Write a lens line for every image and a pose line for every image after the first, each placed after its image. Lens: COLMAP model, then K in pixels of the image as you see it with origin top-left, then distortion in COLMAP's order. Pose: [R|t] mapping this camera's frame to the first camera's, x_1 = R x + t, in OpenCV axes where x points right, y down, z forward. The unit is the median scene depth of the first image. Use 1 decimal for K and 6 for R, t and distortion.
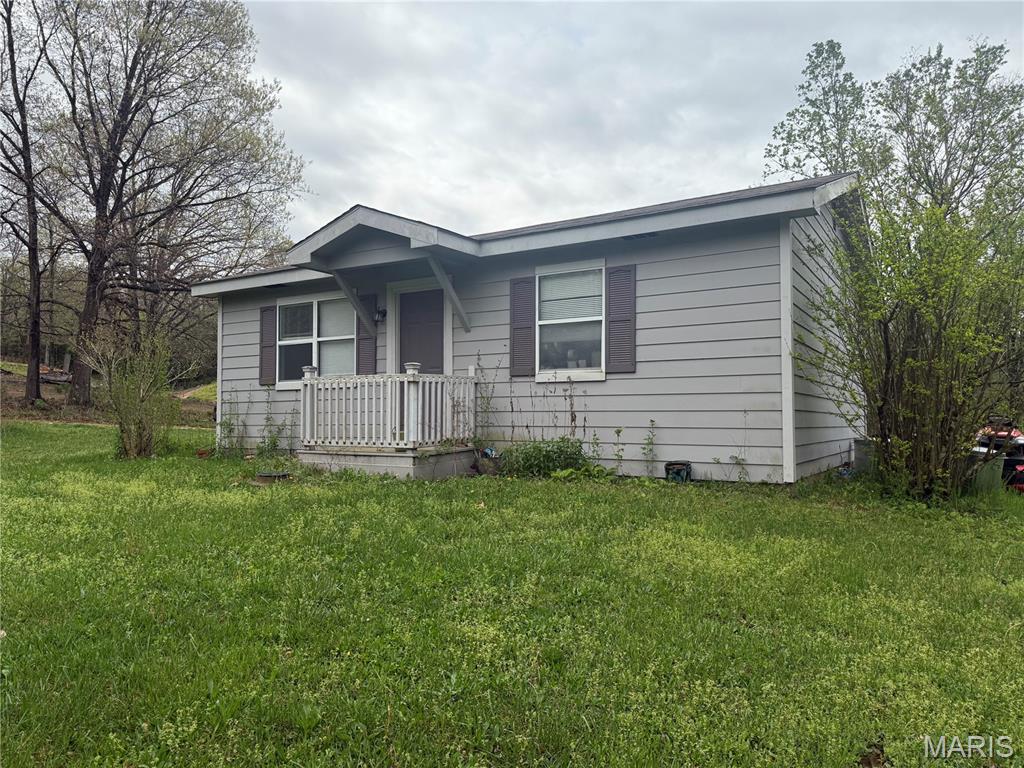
lens RADIAL K [[729.9, 0, 505.8], [0, 729.9, 386.8], [0, 0, 1]] dist [0.039124, -0.030425]
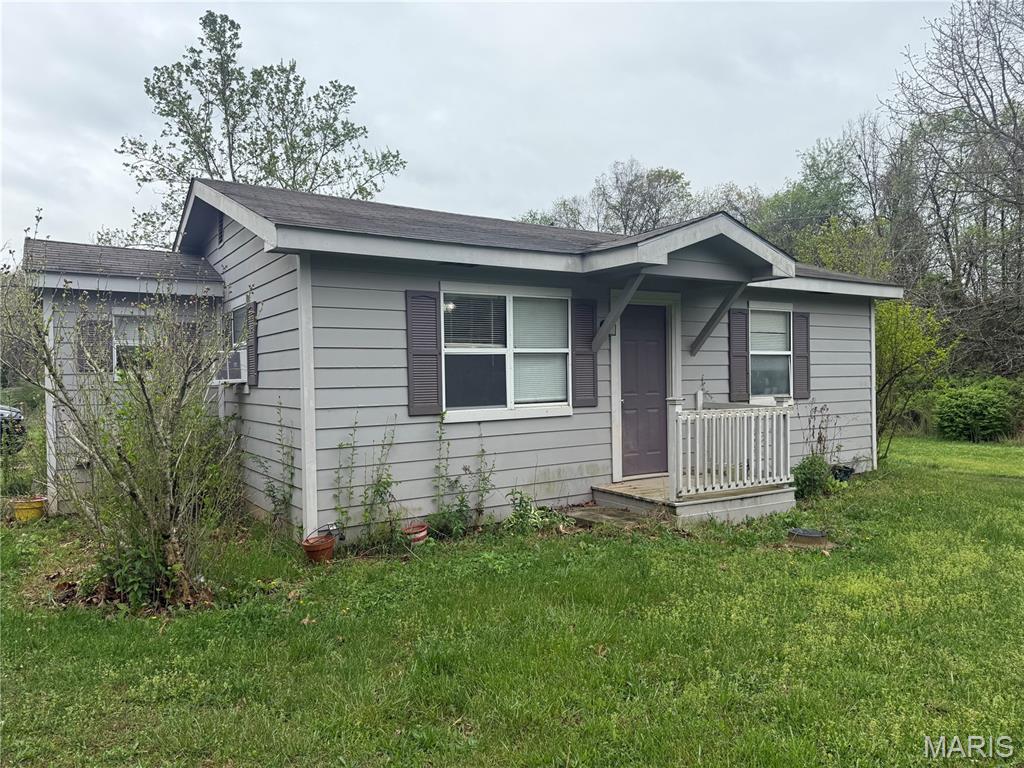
lens RADIAL K [[729.9, 0, 507.6], [0, 729.9, 381.8], [0, 0, 1]] dist [0.039124, -0.030425]
pose [[0.444788, -0.011726, 0.895559, -0.899042], [-0.023350, 0.999423, 0.024683, -0.051205], [-0.895332, -0.031890, 0.444257, 0.687705]]
